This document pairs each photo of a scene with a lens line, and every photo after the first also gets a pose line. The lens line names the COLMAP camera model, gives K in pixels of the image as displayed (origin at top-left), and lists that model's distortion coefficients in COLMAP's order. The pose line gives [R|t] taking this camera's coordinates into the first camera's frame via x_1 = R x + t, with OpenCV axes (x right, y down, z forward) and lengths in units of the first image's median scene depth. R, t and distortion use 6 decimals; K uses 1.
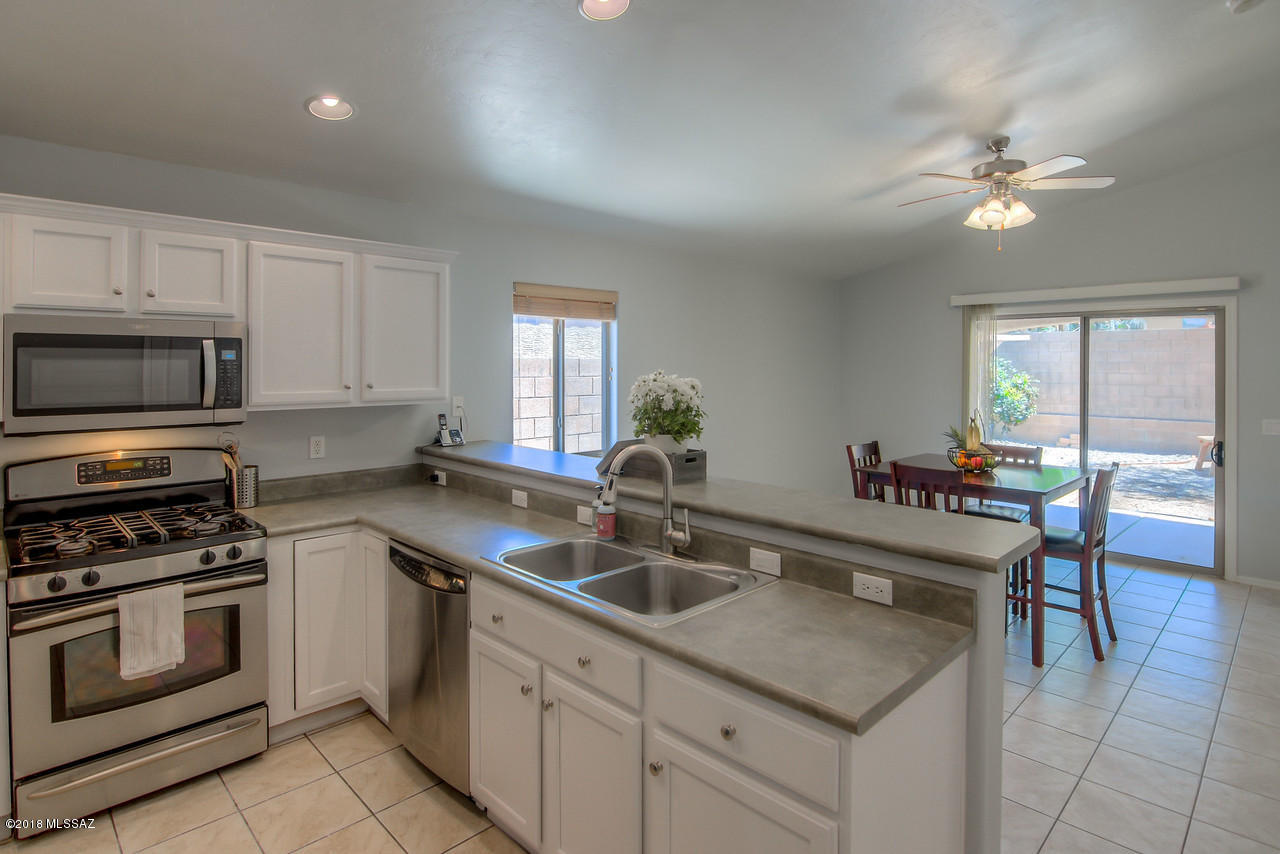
lens RADIAL K [[679.4, 0, 632.4], [0, 679.4, 375.3], [0, 0, 1]] dist [-0.005165, -0.005935]
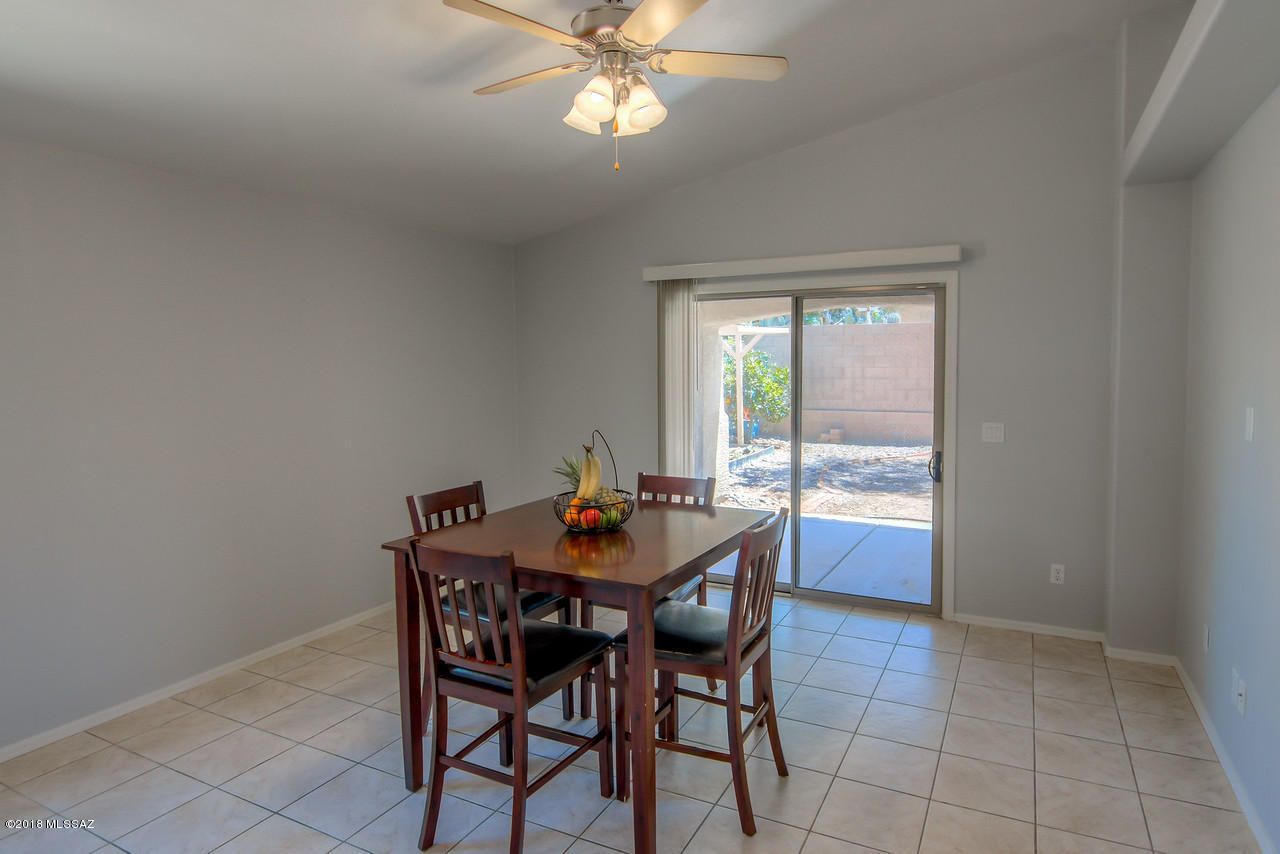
lens RADIAL K [[736.0, 0, 639.2], [0, 736.0, 420.9], [0, 0, 1]] dist [0.006237, 0.001332]
pose [[0.954162, -0.032290, 0.297545, 0.260908], [0.012801, 0.997656, 0.067216, -0.003925], [-0.299018, -0.060326, 0.952339, 0.261260]]
